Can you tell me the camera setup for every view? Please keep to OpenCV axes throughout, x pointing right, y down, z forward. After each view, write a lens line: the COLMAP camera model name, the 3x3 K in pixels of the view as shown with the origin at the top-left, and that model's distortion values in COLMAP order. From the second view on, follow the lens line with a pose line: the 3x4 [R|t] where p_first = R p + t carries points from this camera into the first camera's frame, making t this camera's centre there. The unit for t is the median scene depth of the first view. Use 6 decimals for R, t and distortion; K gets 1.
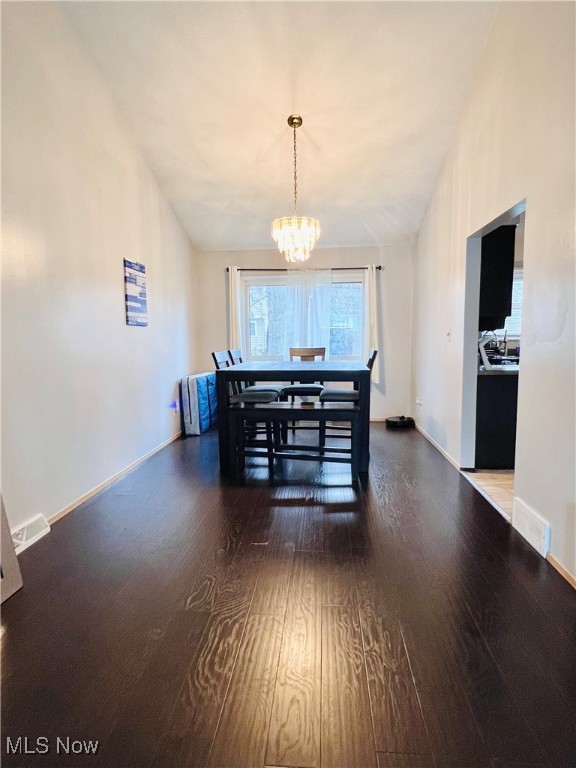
lens RADIAL K [[421.1, 0, 288.0], [0, 421.1, 384.0], [0, 0, 1]] dist [-0.001646, -0.000604]
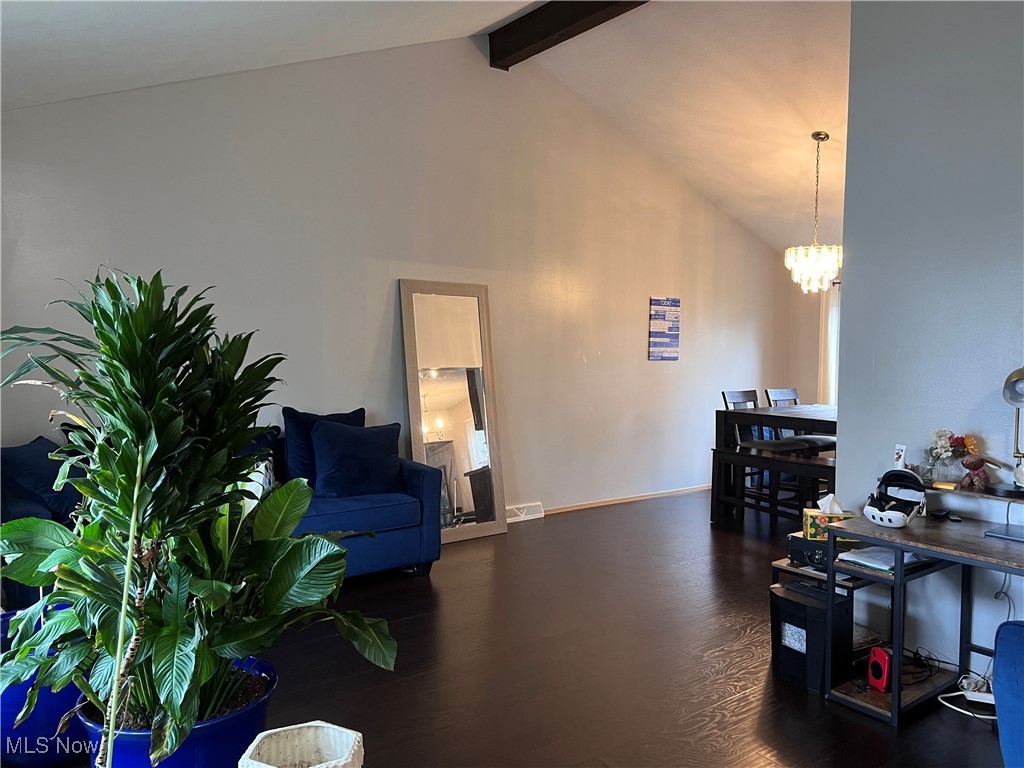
lens RADIAL K [[766.3, 0, 512.0], [0, 766.3, 384.0], [0, 0, 1]] dist [0.002951, 0.000469]
pose [[0.668511, 0.049738, -0.742038, 0.785653], [-0.095083, 0.995289, -0.018948, -0.013454], [0.737599, 0.083222, 0.670090, -0.503845]]
